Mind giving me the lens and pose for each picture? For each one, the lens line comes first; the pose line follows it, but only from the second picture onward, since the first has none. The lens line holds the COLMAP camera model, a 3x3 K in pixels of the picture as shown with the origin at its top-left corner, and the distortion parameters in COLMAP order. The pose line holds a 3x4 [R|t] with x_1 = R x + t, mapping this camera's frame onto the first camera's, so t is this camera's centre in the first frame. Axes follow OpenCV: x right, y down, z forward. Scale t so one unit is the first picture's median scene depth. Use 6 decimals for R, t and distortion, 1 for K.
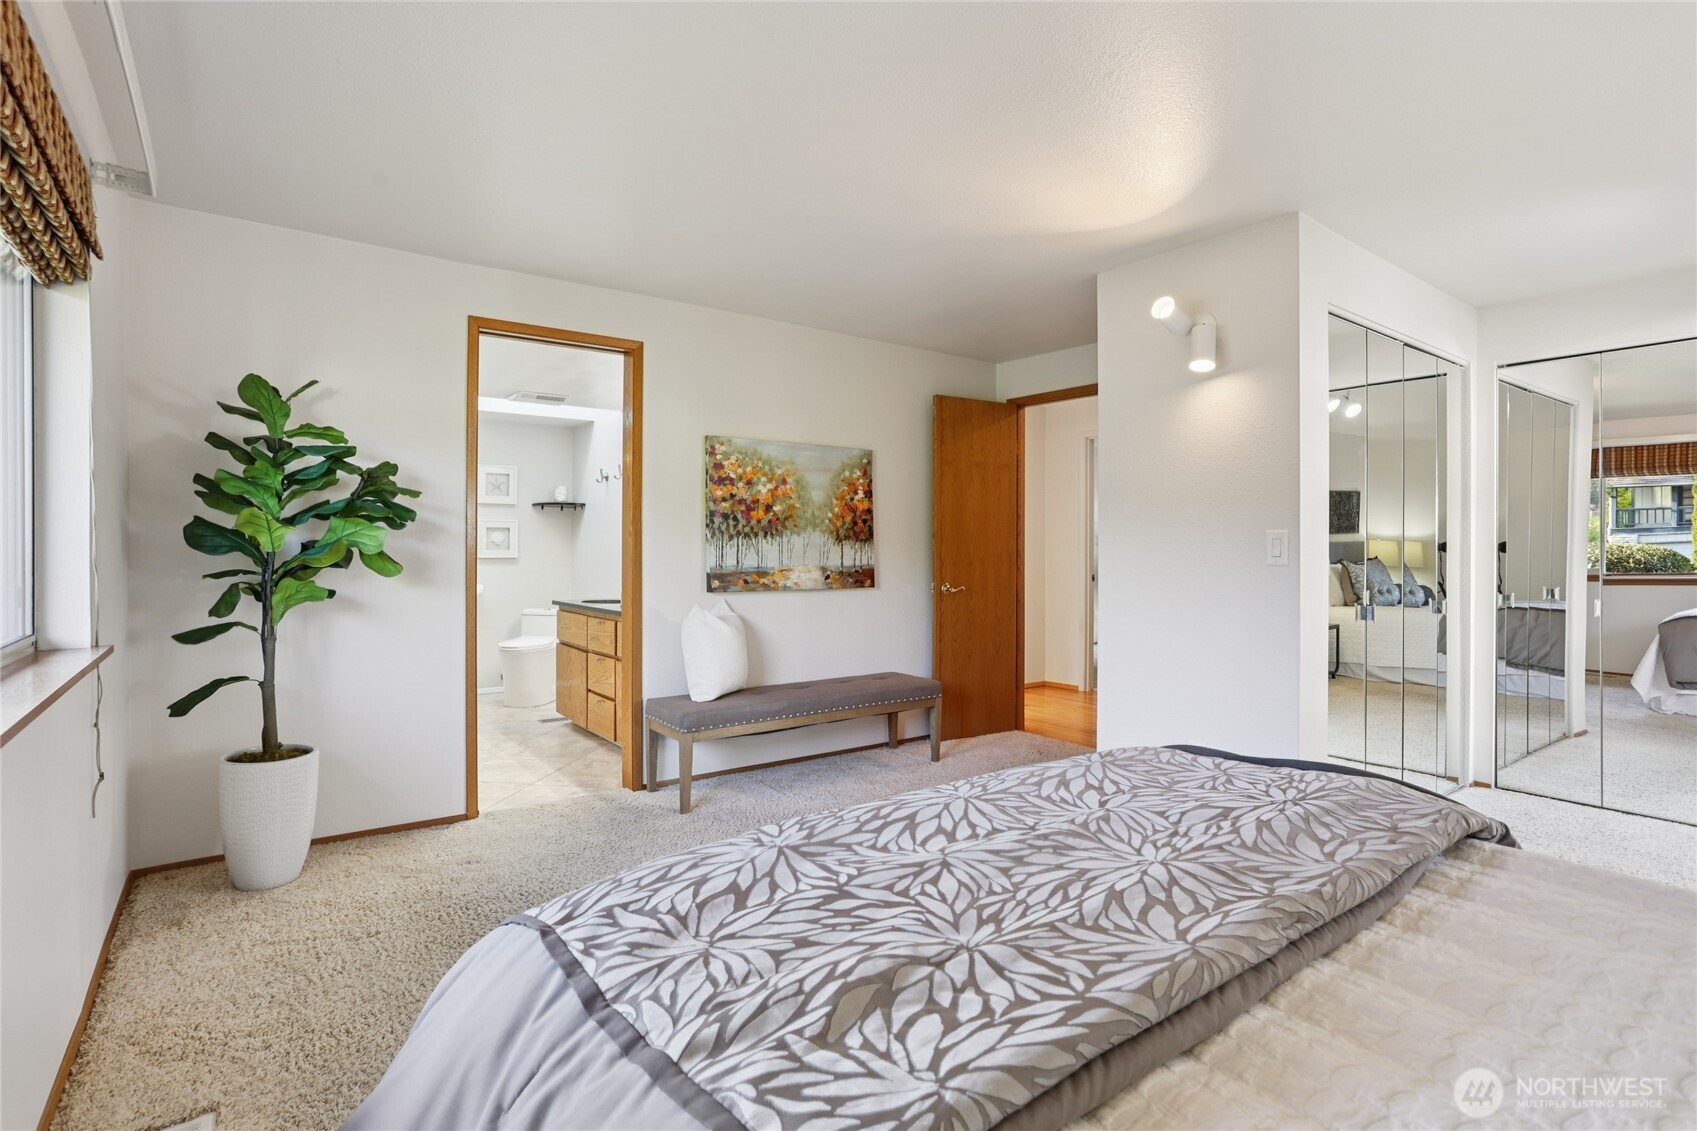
lens RADIAL K [[832.6, 0, 844.8], [0, 832.6, 553.3], [0, 0, 1]] dist [-0.040115, 0.021626]
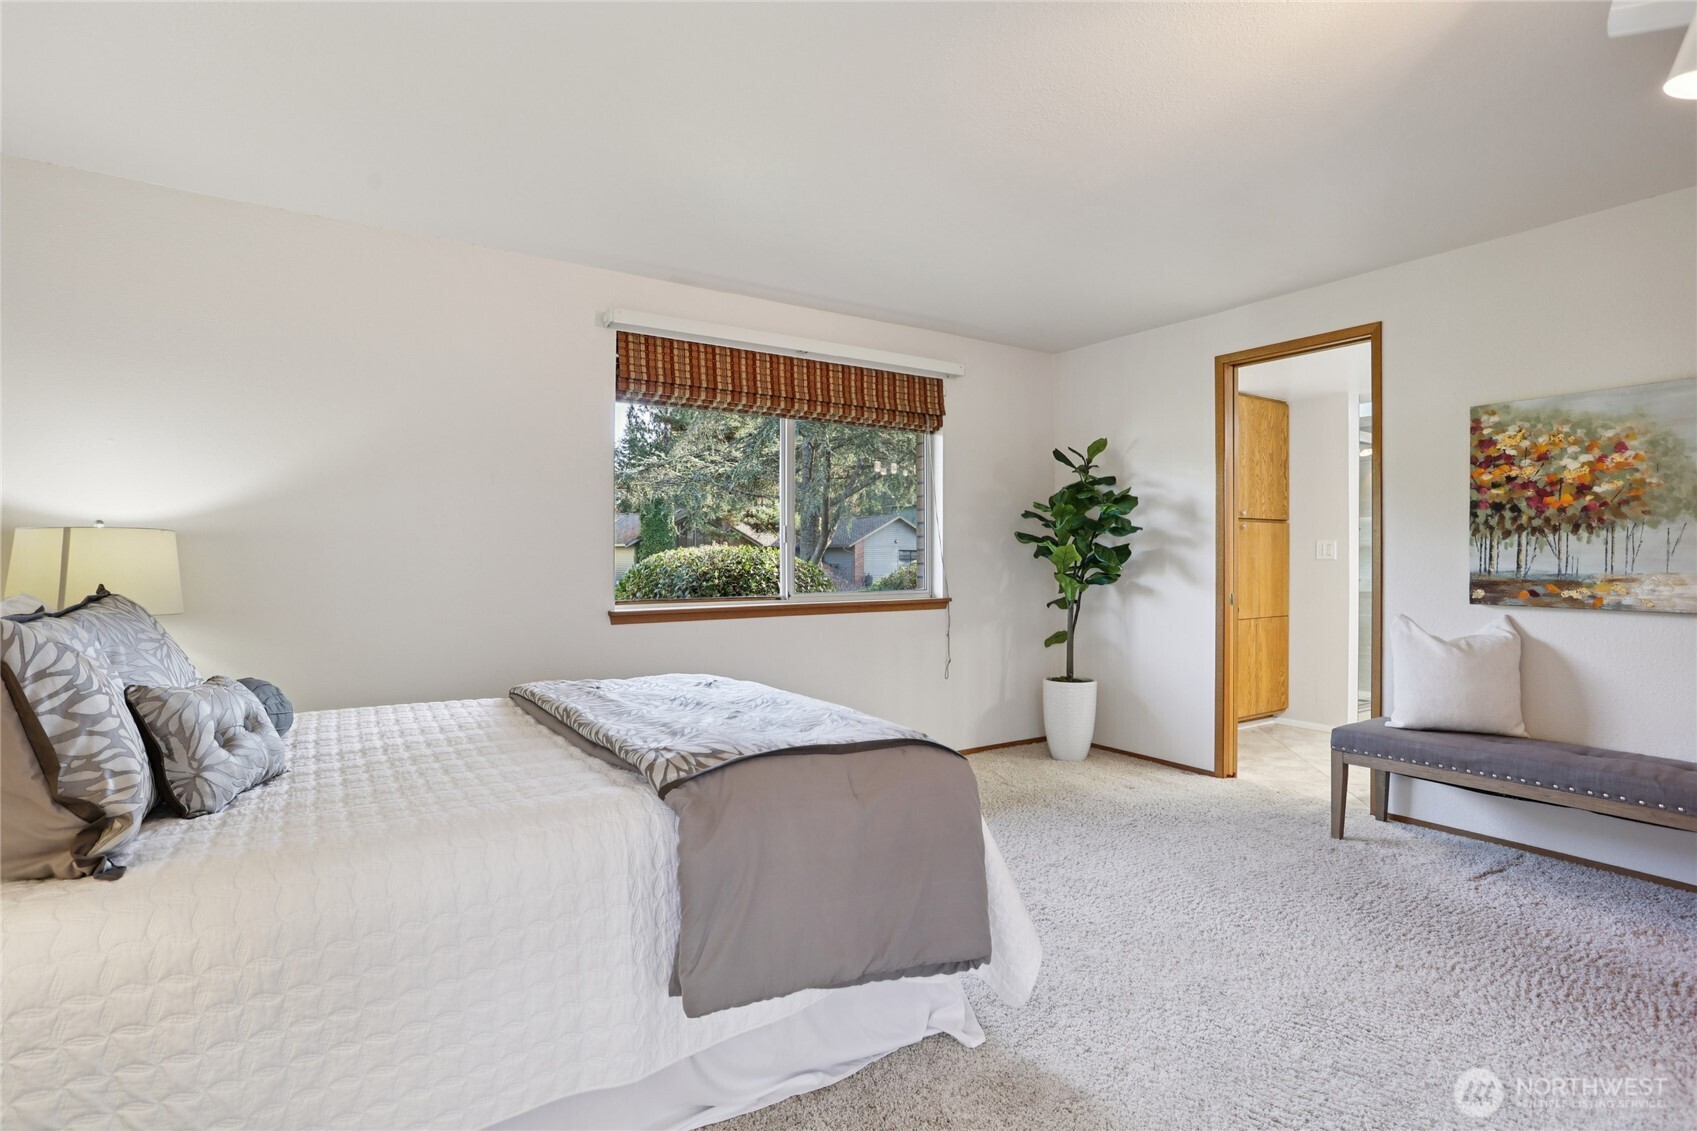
lens RADIAL K [[832.6, 0, 835.7], [0, 832.6, 564.0], [0, 0, 1]] dist [-0.040115, 0.021626]
pose [[-0.053257, 0.006847, -0.998557, 0.636489], [-0.003443, 0.999969, 0.007040, 0.005108], [0.998575, 0.003813, -0.053232, 0.424363]]
